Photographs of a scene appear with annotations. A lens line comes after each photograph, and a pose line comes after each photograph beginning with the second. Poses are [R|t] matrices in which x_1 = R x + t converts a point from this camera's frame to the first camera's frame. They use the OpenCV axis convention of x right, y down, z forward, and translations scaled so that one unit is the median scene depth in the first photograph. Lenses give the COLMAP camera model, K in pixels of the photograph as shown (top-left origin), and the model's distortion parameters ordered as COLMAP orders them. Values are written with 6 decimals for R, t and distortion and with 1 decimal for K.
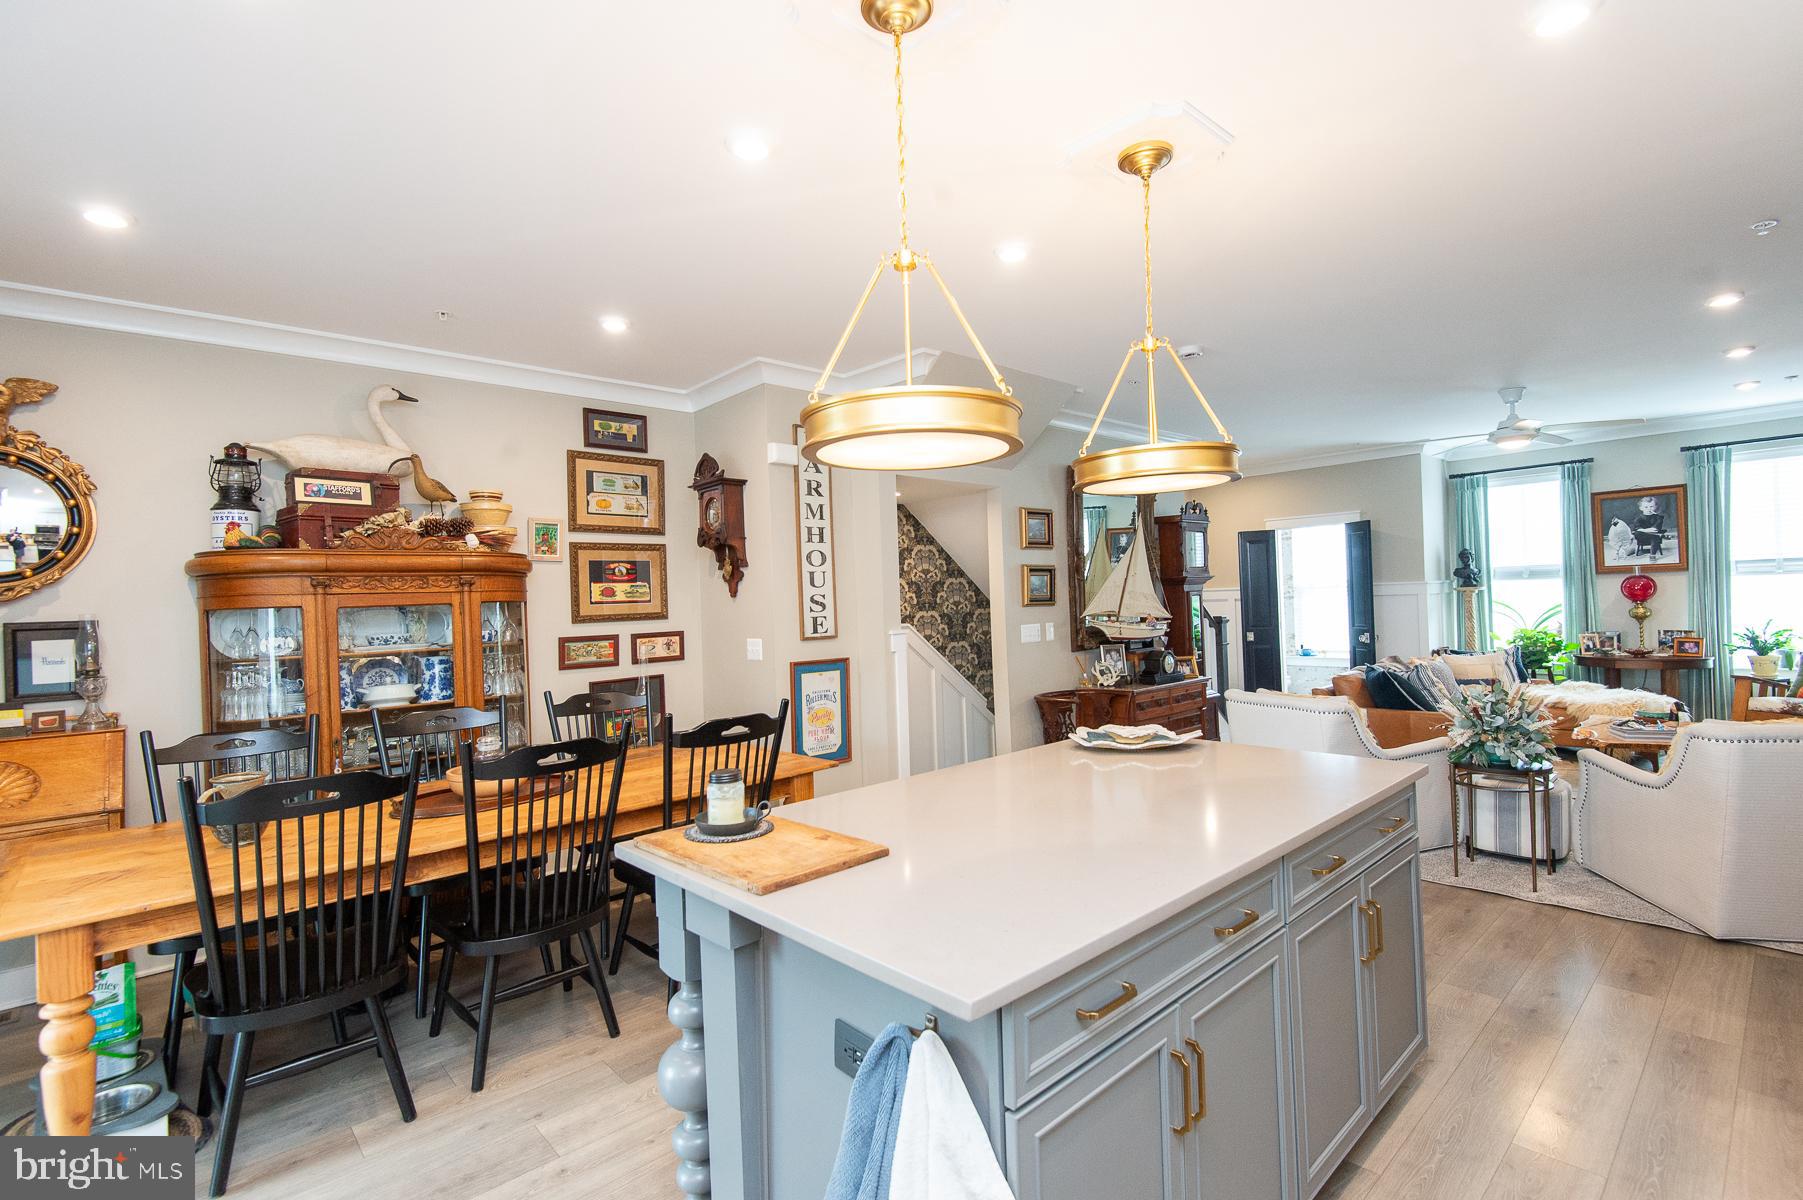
lens RADIAL K [[833.8, 0, 897.1], [0, 833.8, 596.2], [0, 0, 1]] dist [0.032432, -0.019712]
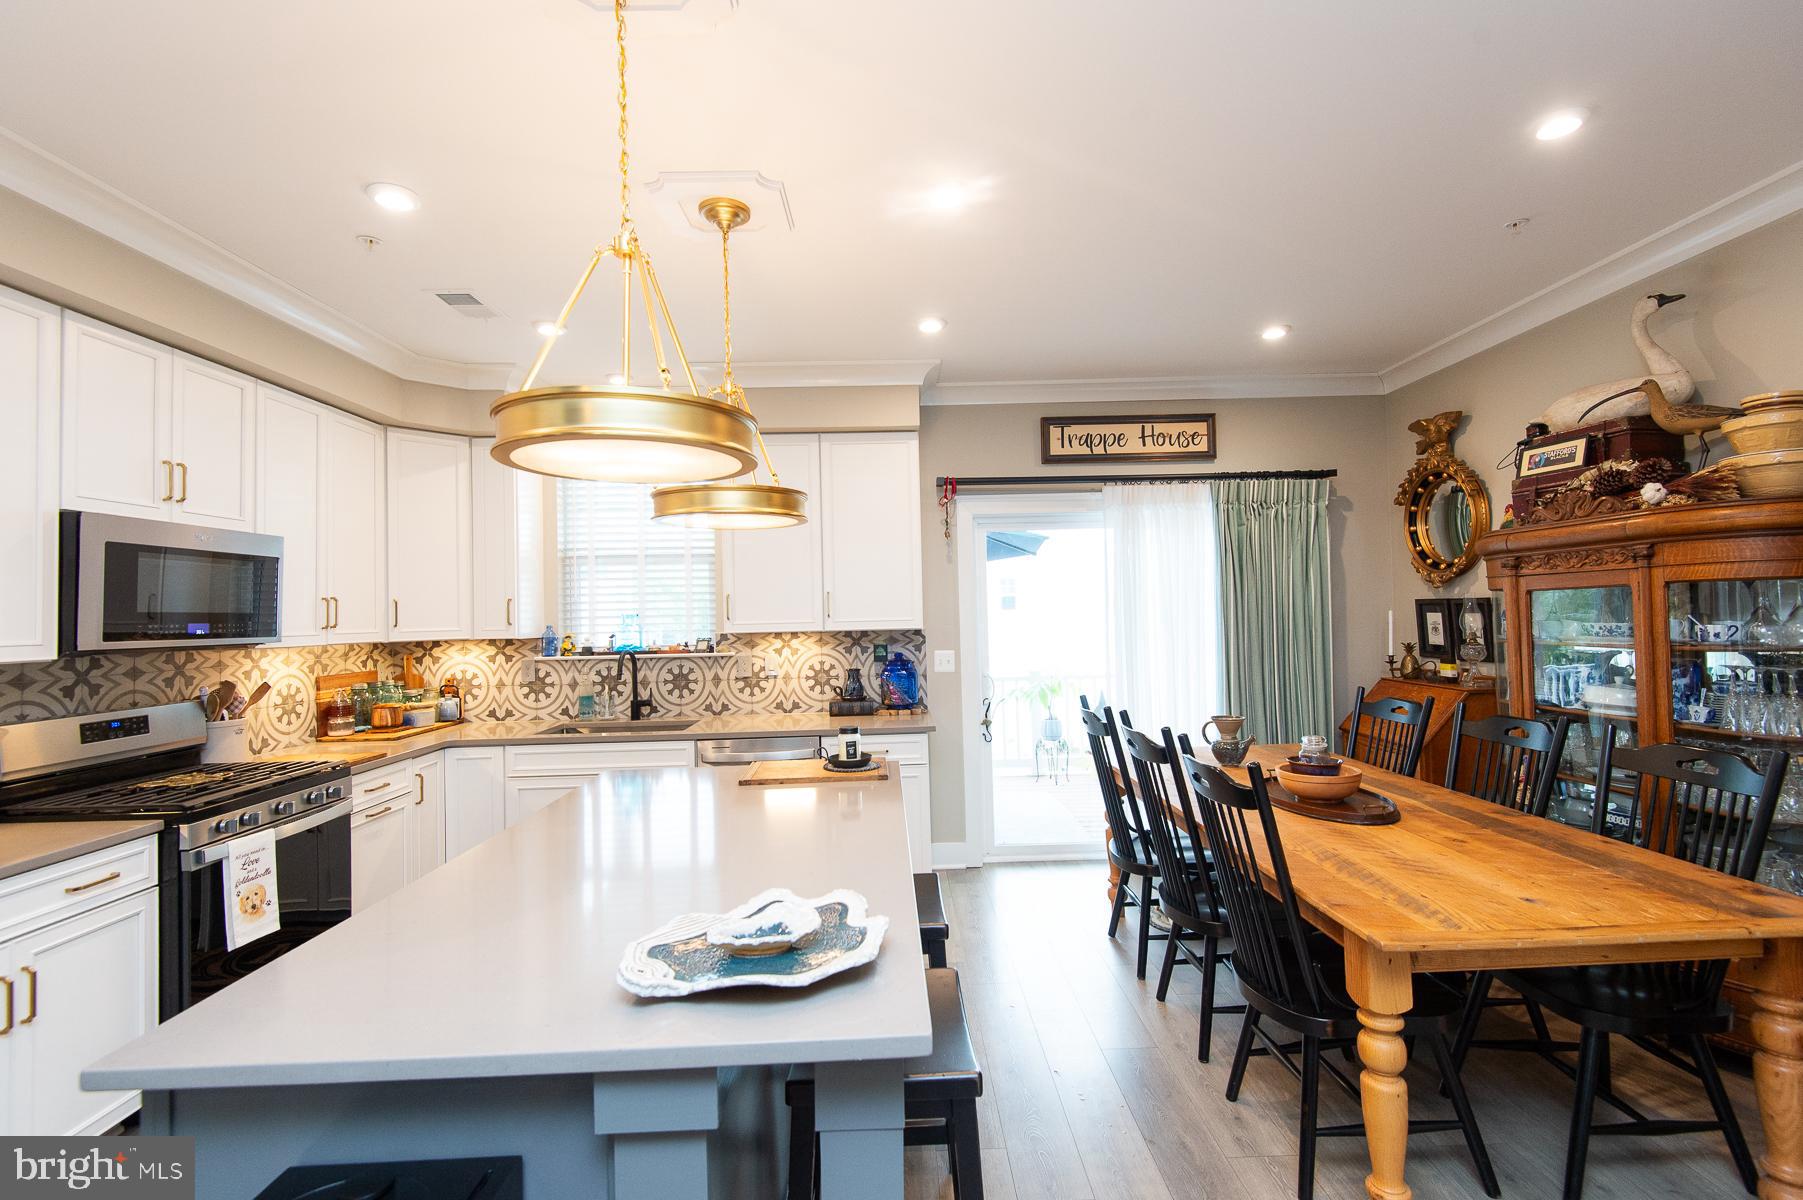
lens RADIAL K [[833.8, 0, 911.0], [0, 833.8, 593.8], [0, 0, 1]] dist [0.032432, -0.019712]
pose [[-0.661926, 0.032096, -0.748882, 0.237486], [0.052230, 0.998629, -0.003365, -0.007170], [0.747748, -0.041341, -0.662695, 0.568997]]
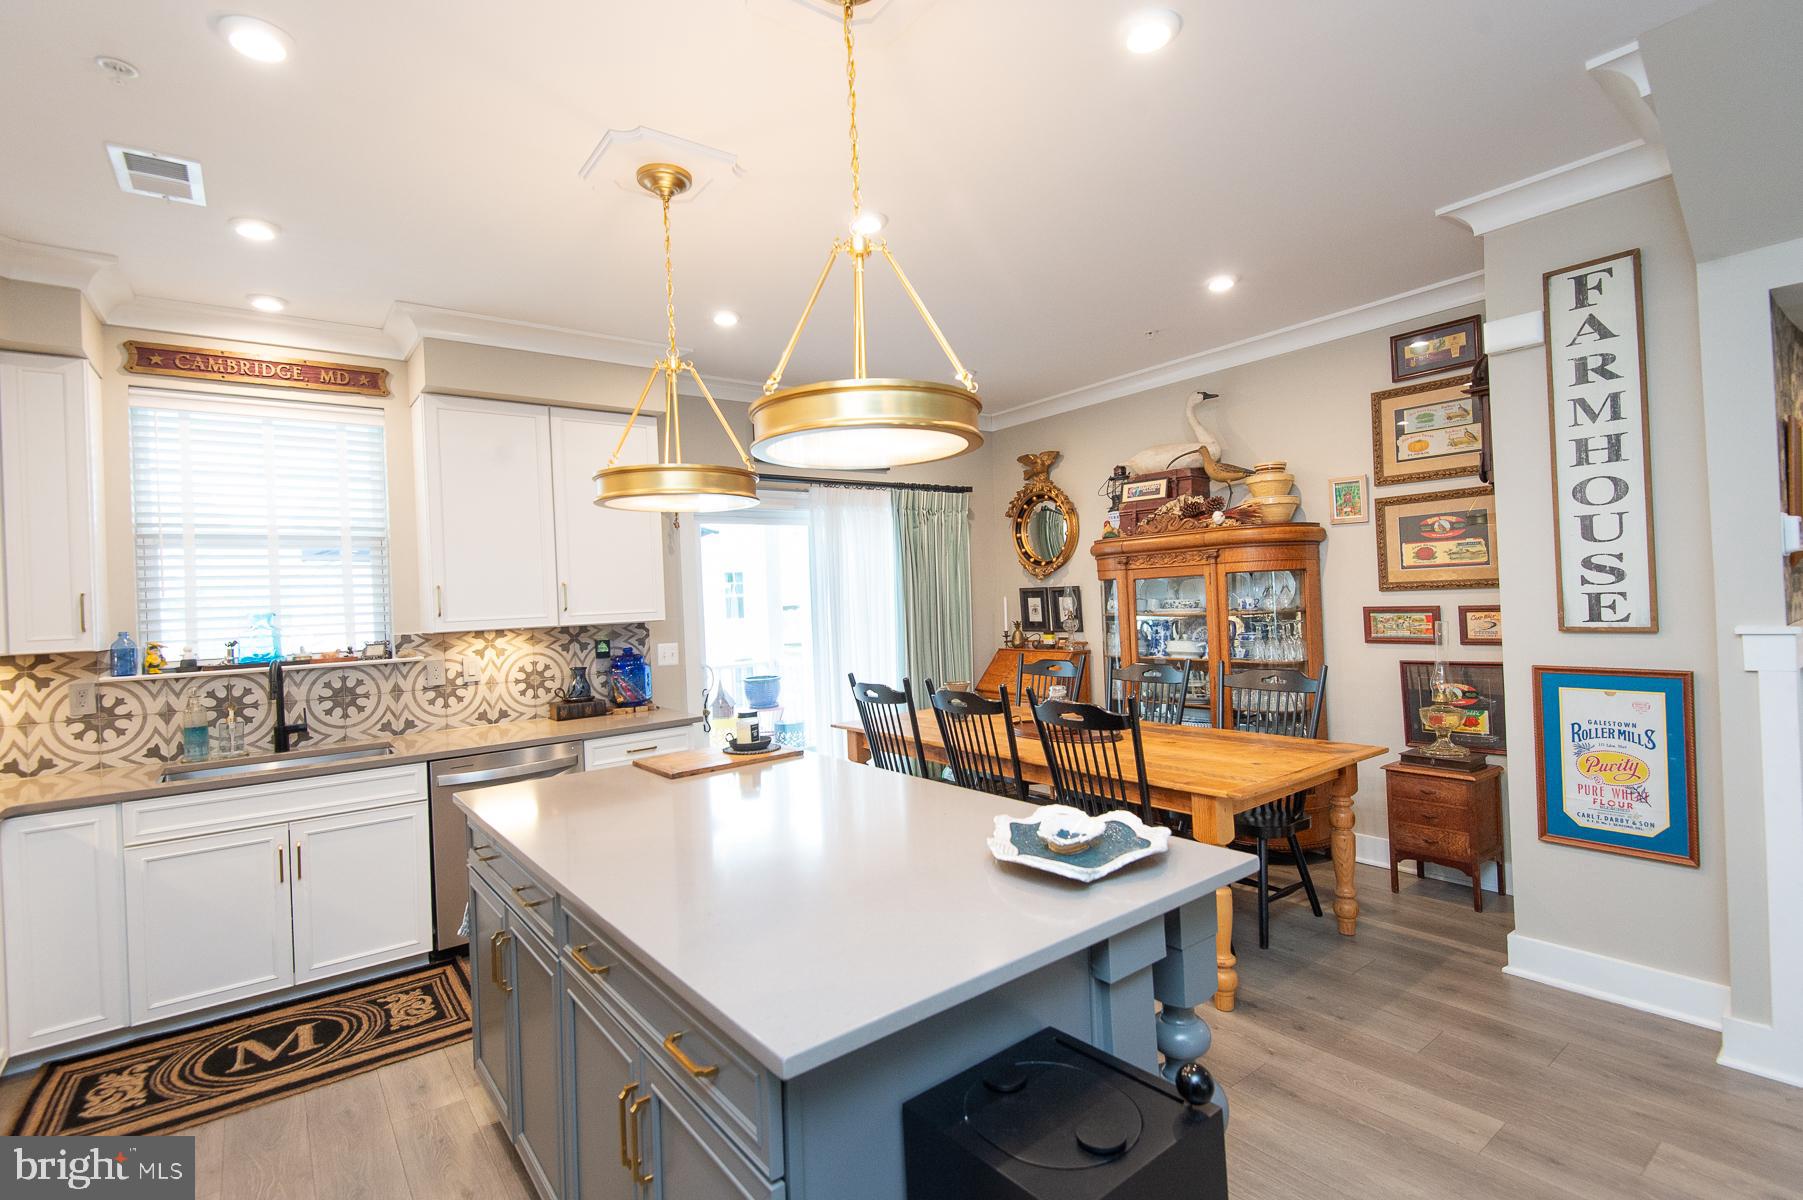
lens RADIAL K [[833.8, 0, 906.1], [0, 833.8, 589.4], [0, 0, 1]] dist [0.032432, -0.019712]
pose [[-0.091170, 0.030621, -0.995364, 0.358228], [0.052675, 0.998276, 0.025885, -0.012252], [0.994441, -0.050071, -0.092626, 0.391578]]
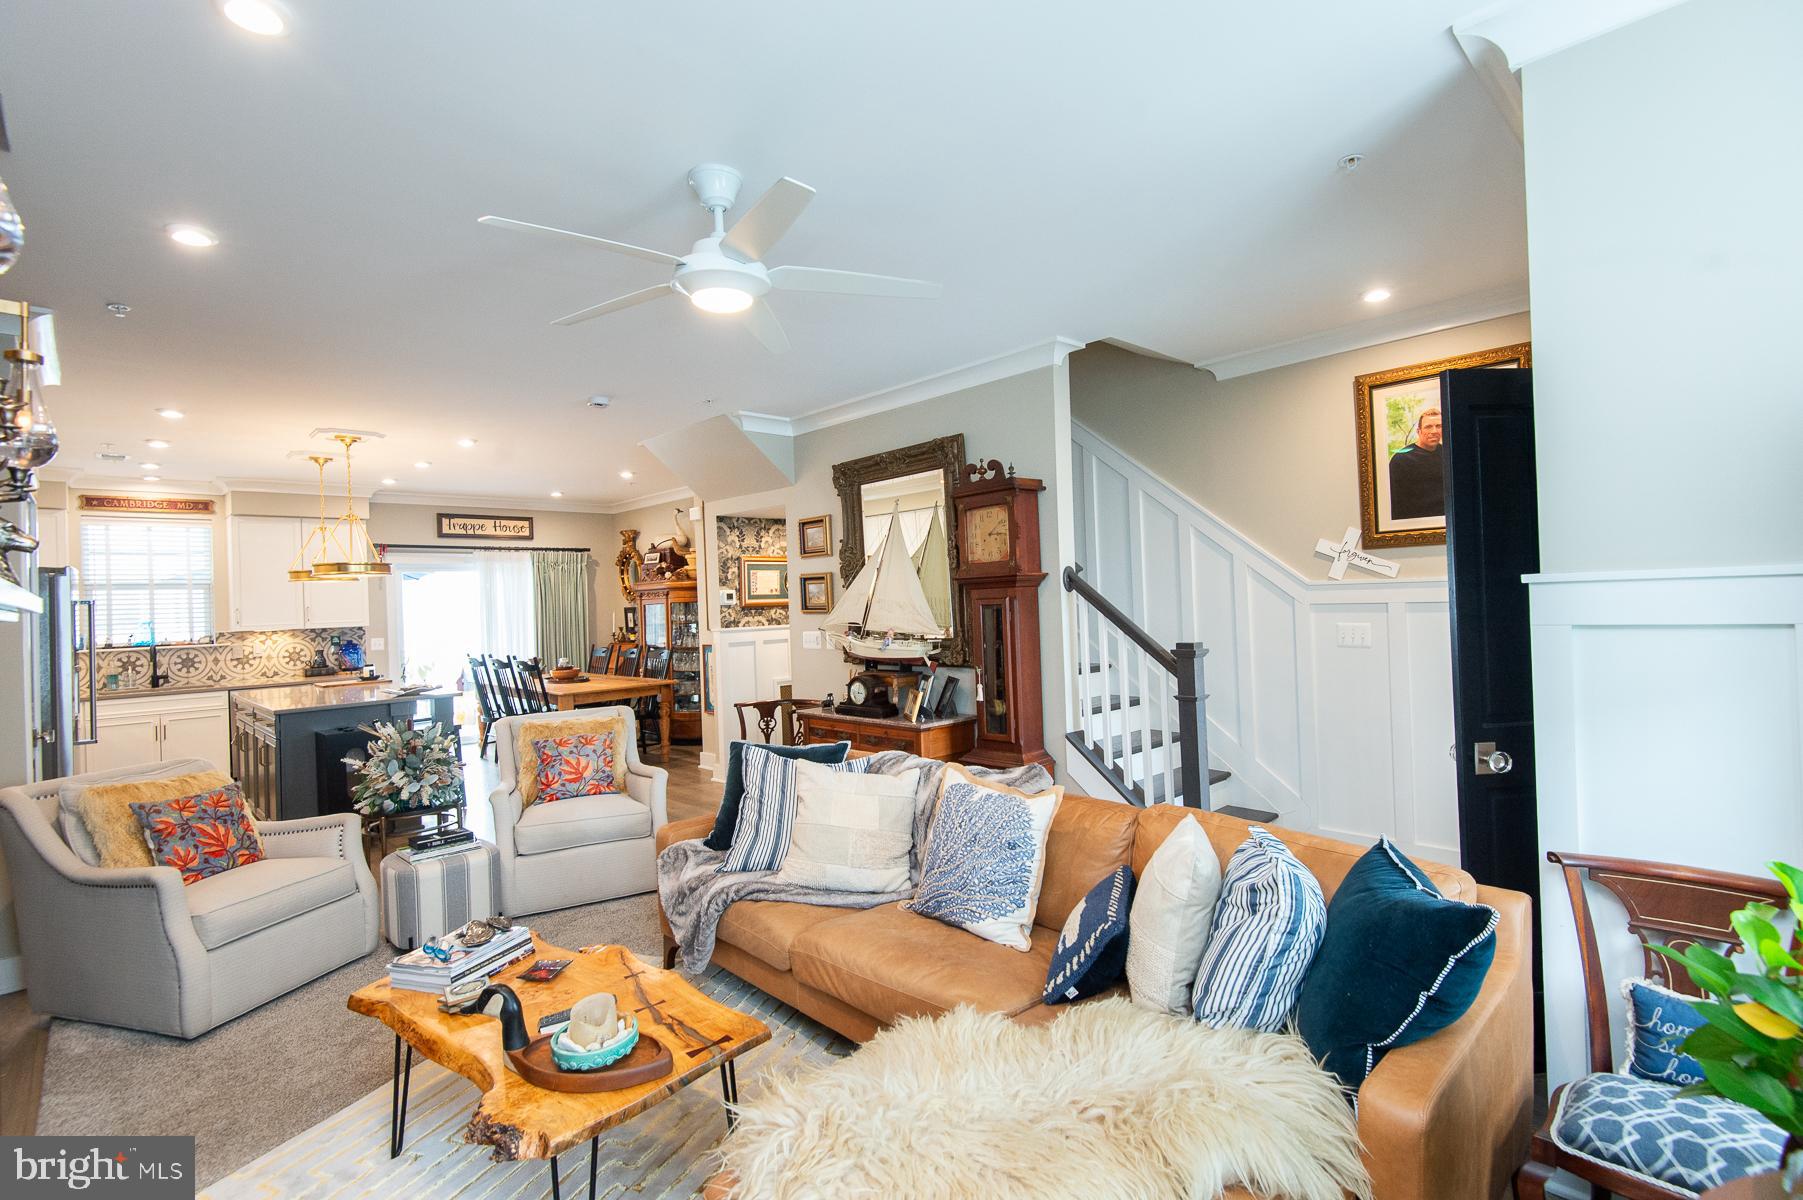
lens RADIAL K [[833.8, 0, 903.1], [0, 833.8, 588.7], [0, 0, 1]] dist [0.032432, -0.019712]
pose [[0.018180, 0.022171, -0.999589, 0.970782], [0.042776, 0.998821, 0.022932, -0.030501], [0.998919, -0.043175, 0.017211, 0.896566]]
